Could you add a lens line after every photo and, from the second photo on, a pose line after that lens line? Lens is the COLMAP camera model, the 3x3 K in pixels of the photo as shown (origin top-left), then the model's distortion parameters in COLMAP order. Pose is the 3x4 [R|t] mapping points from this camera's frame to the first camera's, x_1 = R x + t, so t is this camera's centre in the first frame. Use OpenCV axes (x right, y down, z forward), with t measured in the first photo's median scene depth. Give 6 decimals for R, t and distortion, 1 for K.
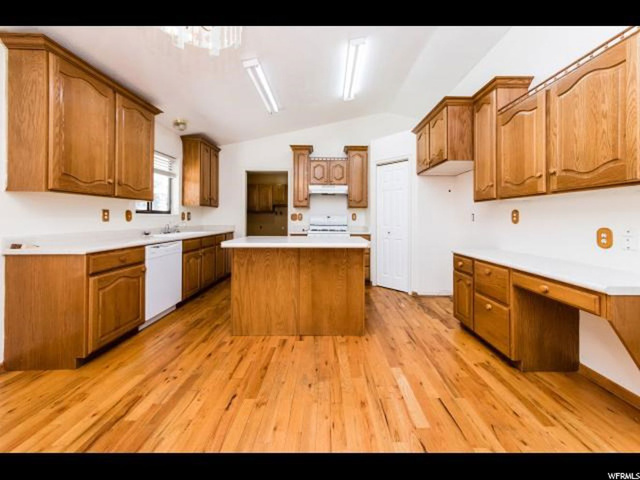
lens RADIAL K [[236.6, 0, 326.7], [0, 236.6, 217.2], [0, 0, 1]] dist [0.000730, 0.000040]
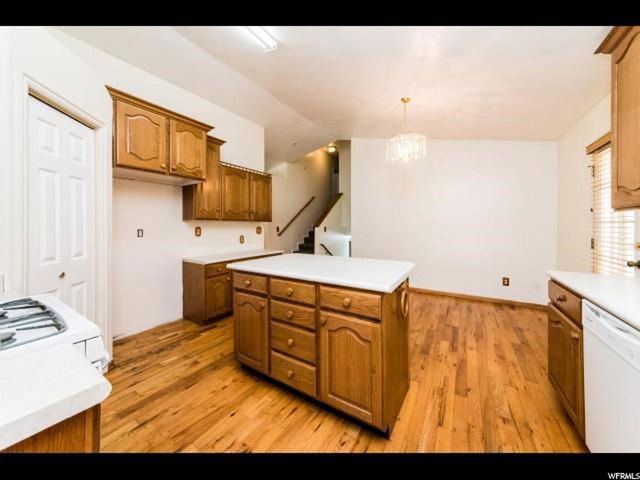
lens RADIAL K [[238.0, 0, 306.9], [0, 238.0, 227.3], [0, 0, 1]] dist [-0.000541, -0.000037]
pose [[-0.833383, -0.007600, 0.552644, -0.503454], [-0.005727, 0.999971, 0.005116, -0.035727], [-0.552667, 0.001098, -0.833402, 1.695275]]
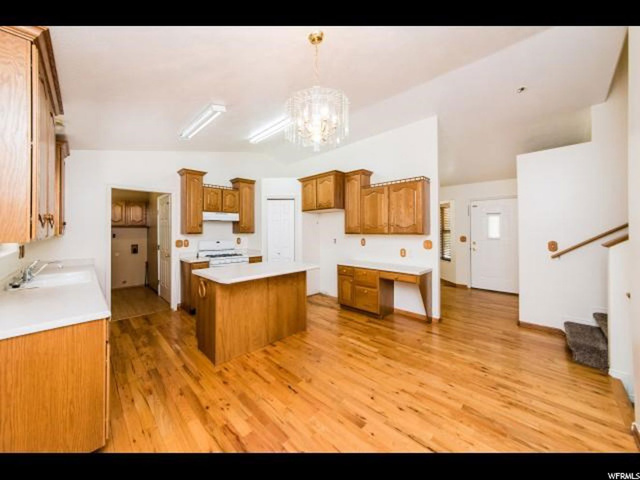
lens RADIAL K [[238.0, 0, 306.9], [0, 238.0, 227.3], [0, 0, 1]] dist [-0.000541, -0.000037]
pose [[0.726138, -0.001445, 0.687547, -0.763069], [0.006972, 0.999962, -0.005263, -0.103494], [-0.687513, 0.008615, 0.726121, -0.057460]]
